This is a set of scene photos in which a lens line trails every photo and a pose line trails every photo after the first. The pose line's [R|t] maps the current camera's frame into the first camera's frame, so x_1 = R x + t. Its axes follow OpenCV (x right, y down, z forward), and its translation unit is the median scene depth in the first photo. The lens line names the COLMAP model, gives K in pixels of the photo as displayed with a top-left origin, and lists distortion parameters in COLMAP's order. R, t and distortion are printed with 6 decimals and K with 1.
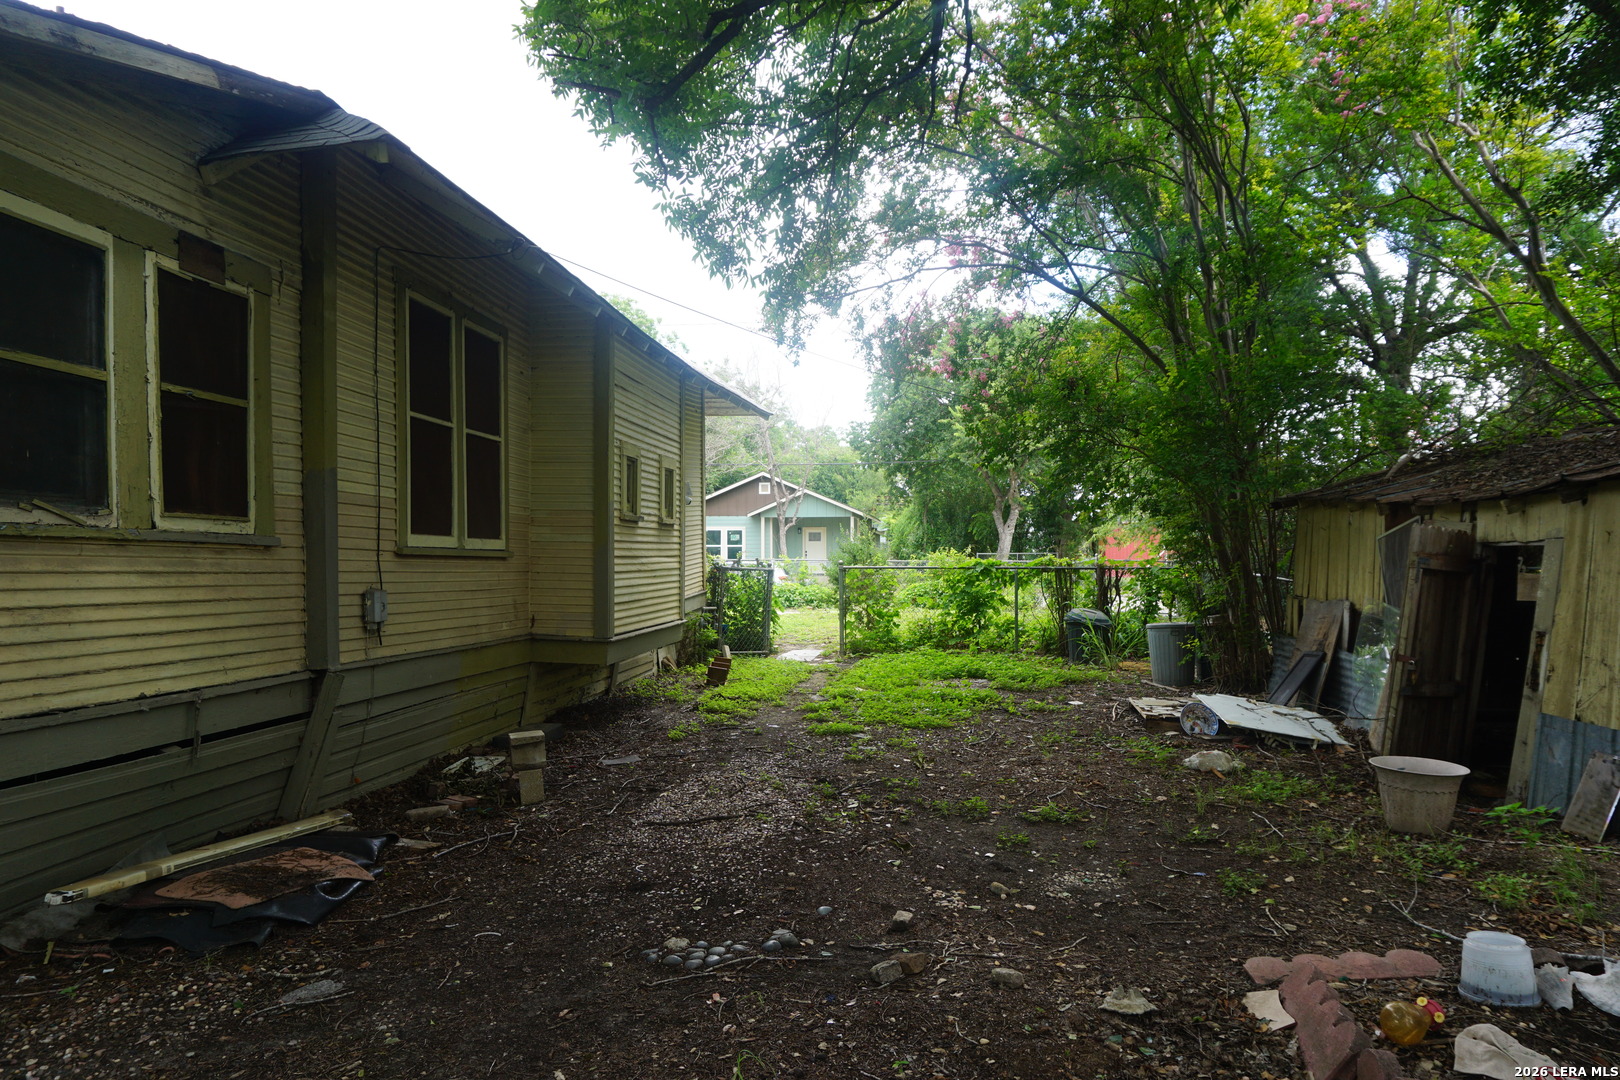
lens RADIAL K [[1088.2, 0, 816.2], [0, 1088.2, 543.5], [0, 0, 1]] dist [-0.044299, 0.029127]
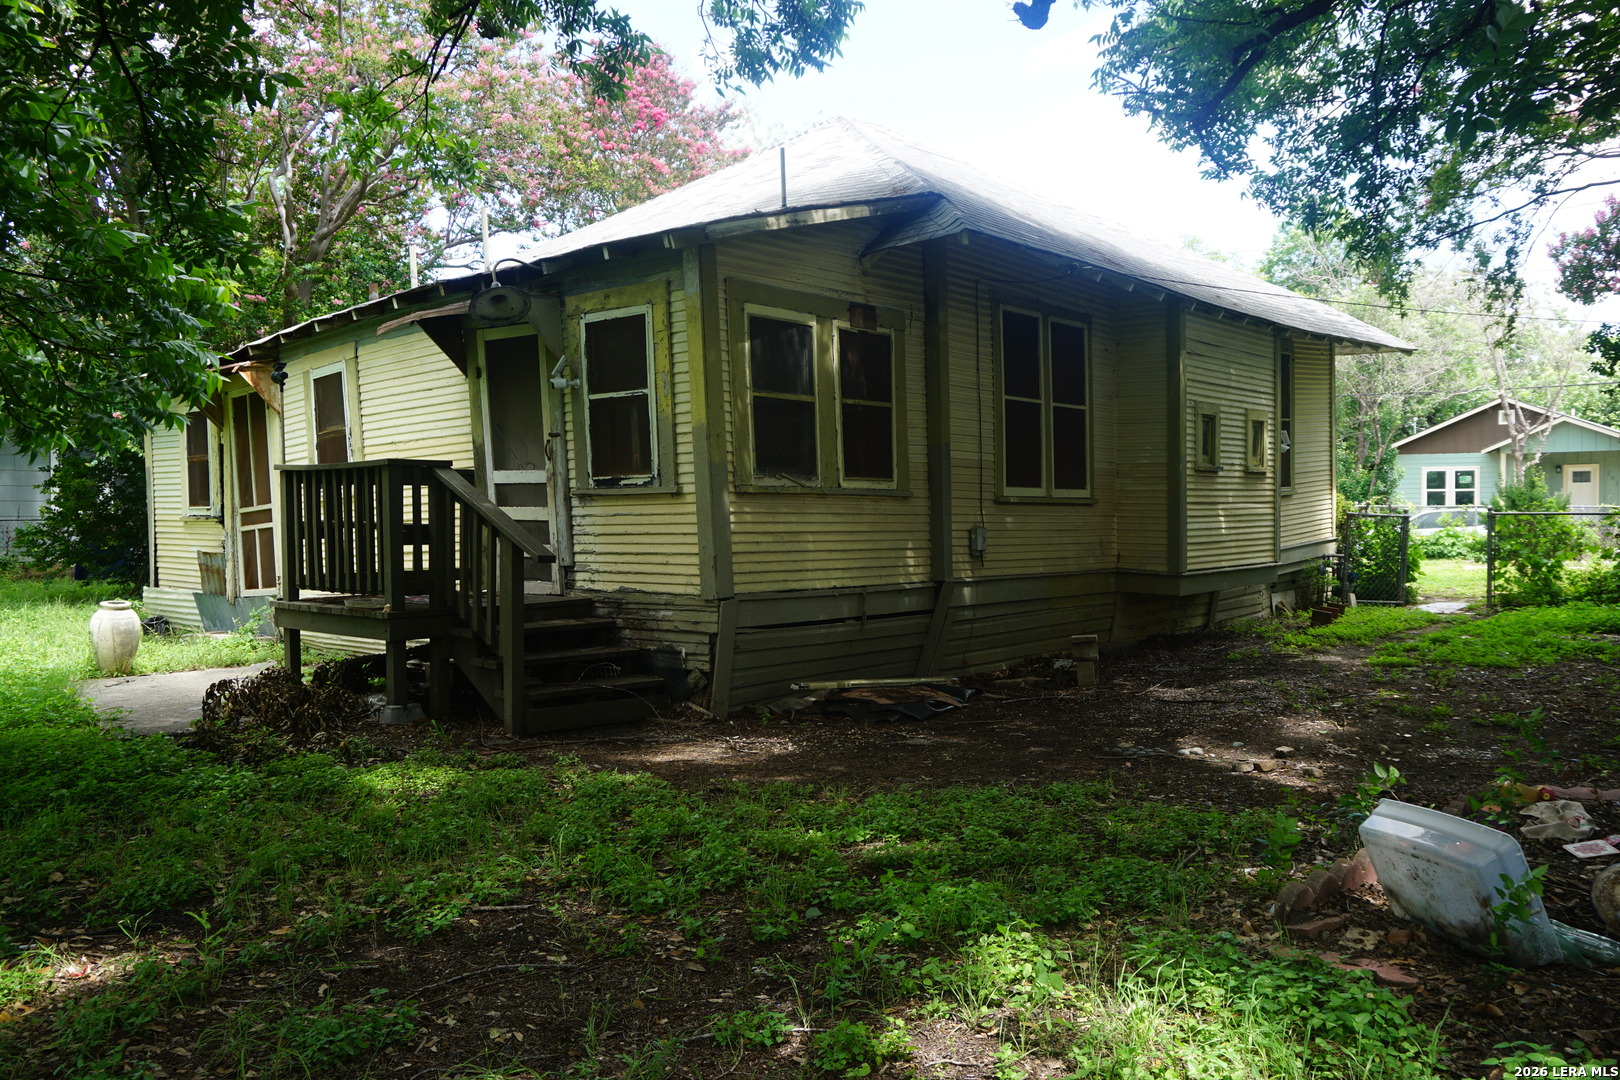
lens RADIAL K [[1292.8, 0, 811.0], [0, 1292.8, 542.1], [0, 0, 1]] dist [-0.051376, 0.003732]
pose [[0.835672, 0.007117, -0.549182, 0.326298], [0.014846, 0.999258, 0.035541, -0.000724], [0.549028, -0.037854, 0.834947, -0.511148]]
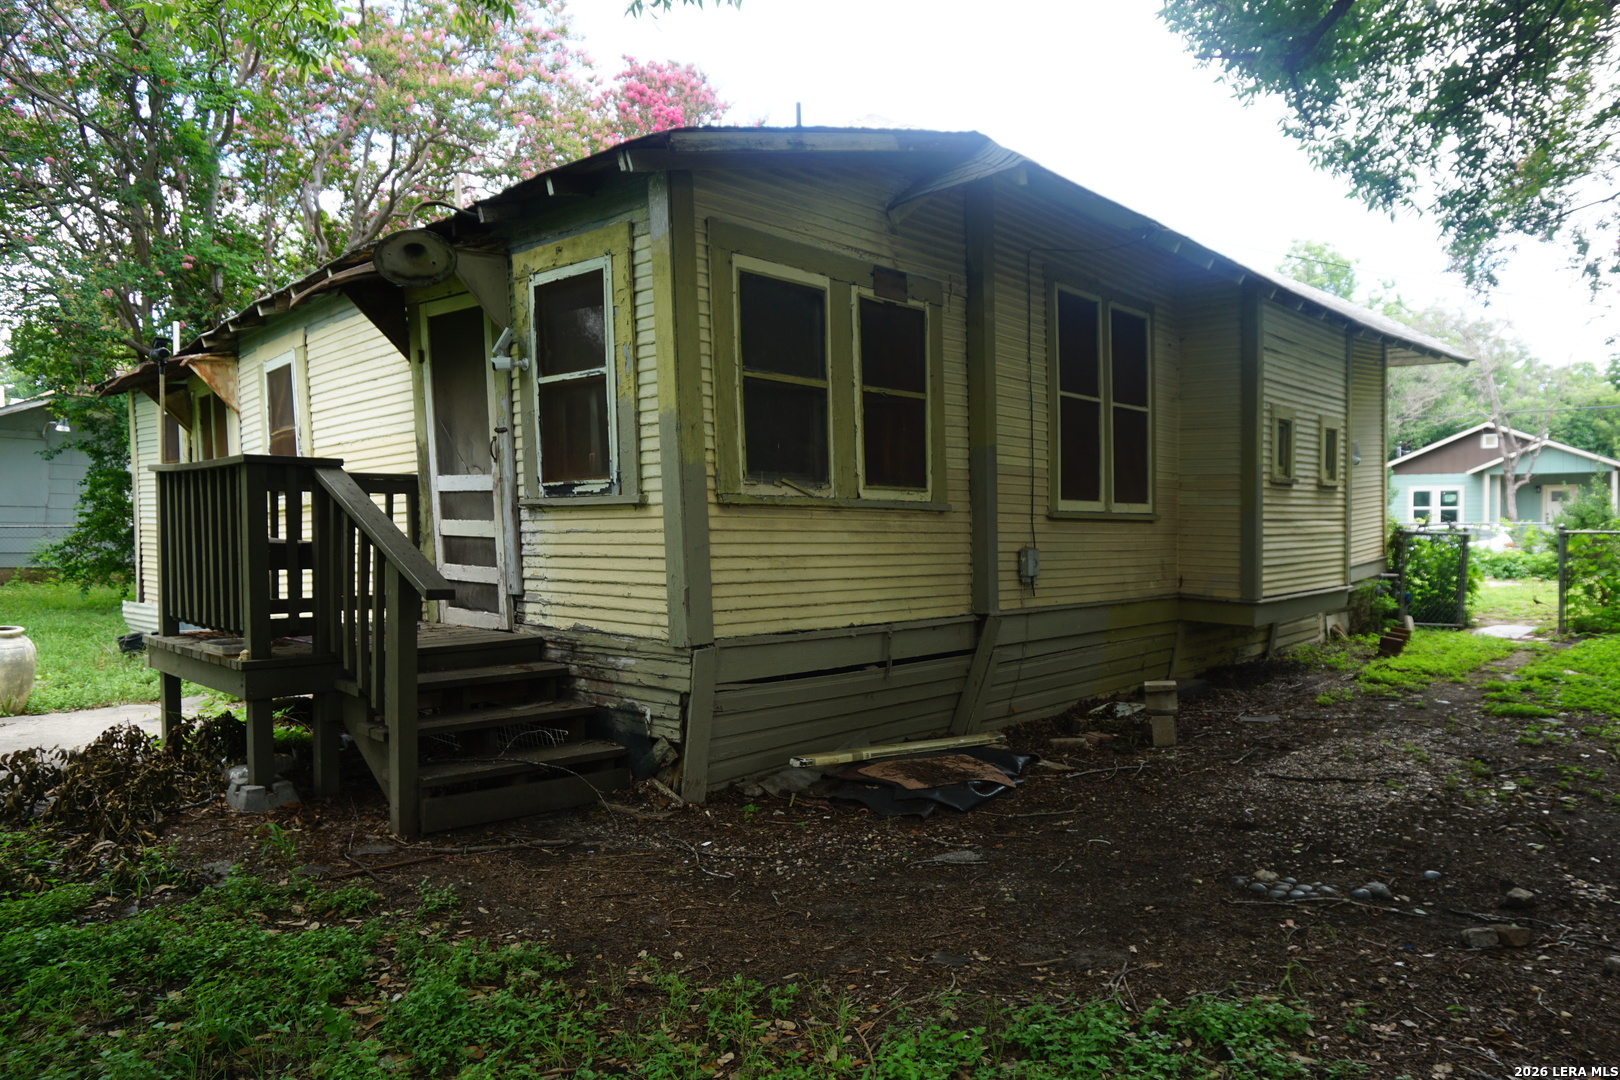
lens RADIAL K [[1088.2, 0, 807.8], [0, 1088.2, 542.4], [0, 0, 1]] dist [-0.044299, 0.029127]
pose [[0.813167, 0.010166, -0.581941, 0.076321], [0.008491, 0.999534, 0.029327, 0.000390], [0.581968, -0.028789, 0.812702, -0.083870]]
